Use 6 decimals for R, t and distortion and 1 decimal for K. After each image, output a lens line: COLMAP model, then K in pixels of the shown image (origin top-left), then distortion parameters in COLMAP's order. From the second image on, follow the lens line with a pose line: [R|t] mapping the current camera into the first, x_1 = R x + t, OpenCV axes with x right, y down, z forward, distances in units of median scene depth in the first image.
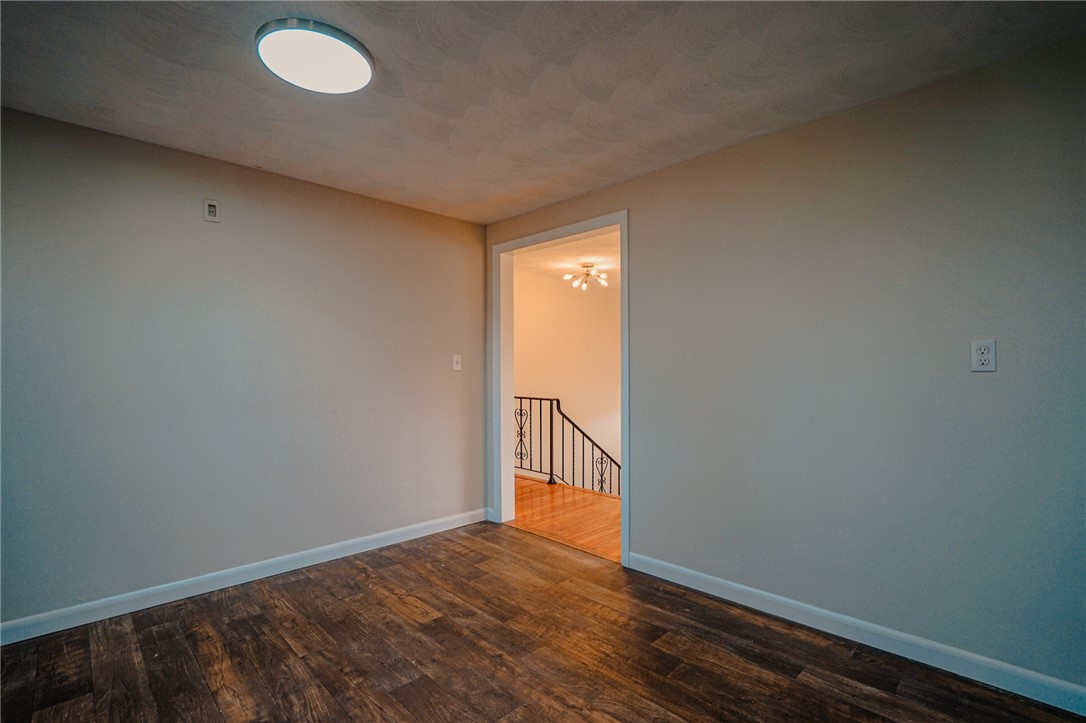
lens RADIAL K [[497.5, 0, 553.9], [0, 497.5, 364.4], [0, 0, 1]] dist [-0.055533, 0.018016]
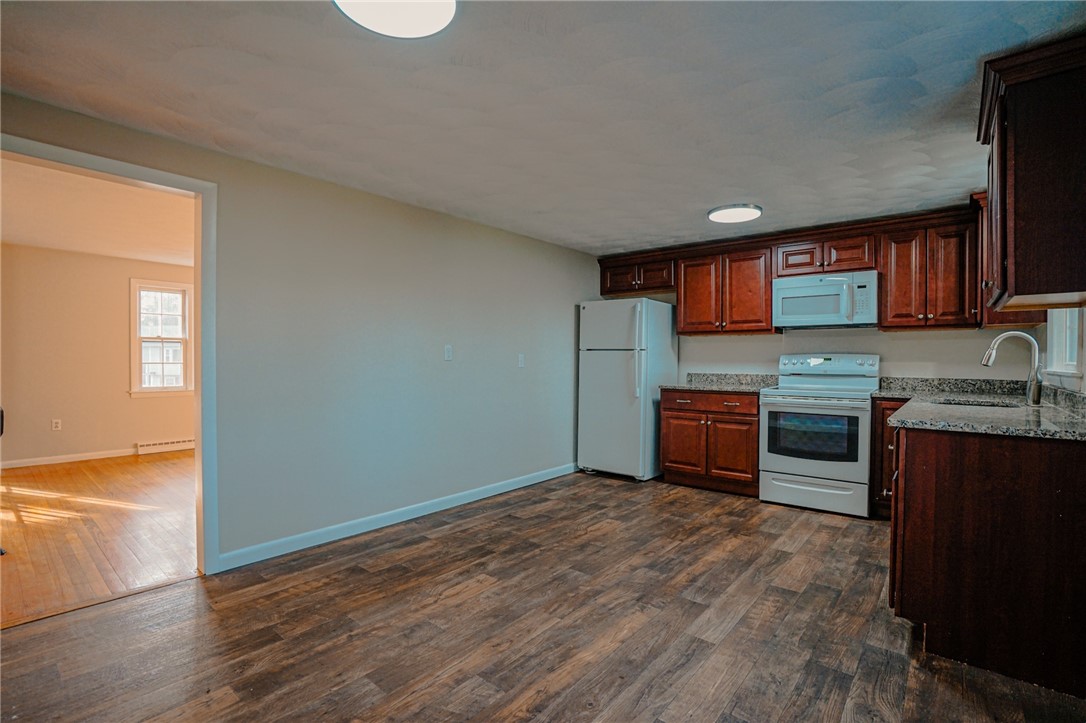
lens RADIAL K [[497.5, 0, 547.2], [0, 497.5, 355.4], [0, 0, 1]] dist [-0.055533, 0.018016]
pose [[-0.079005, 0.011447, 0.996808, -1.801667], [-0.005903, 0.999911, -0.011951, 0.025721], [-0.996857, -0.006828, -0.078931, 1.356631]]
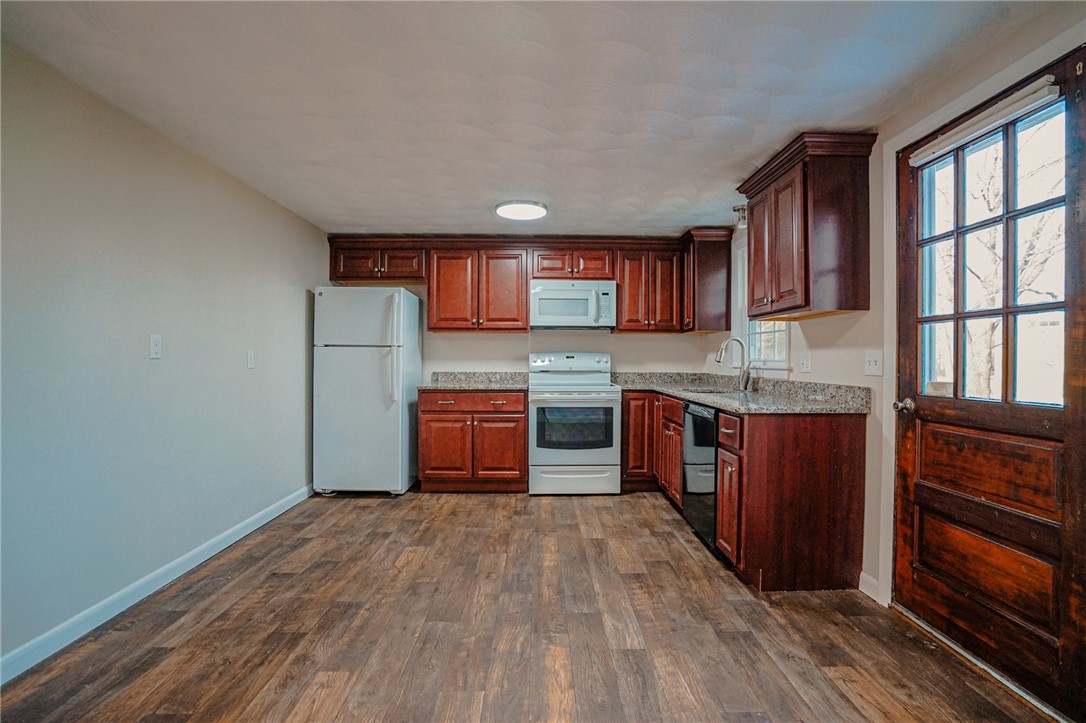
lens RADIAL K [[497.5, 0, 545.5], [0, 497.5, 358.0], [0, 0, 1]] dist [-0.055533, 0.018016]
pose [[-0.709003, 0.003393, 0.705197, -1.432954], [-0.001347, 0.999980, -0.006165, 0.028304], [-0.705204, -0.005321, -0.708984, 1.709412]]
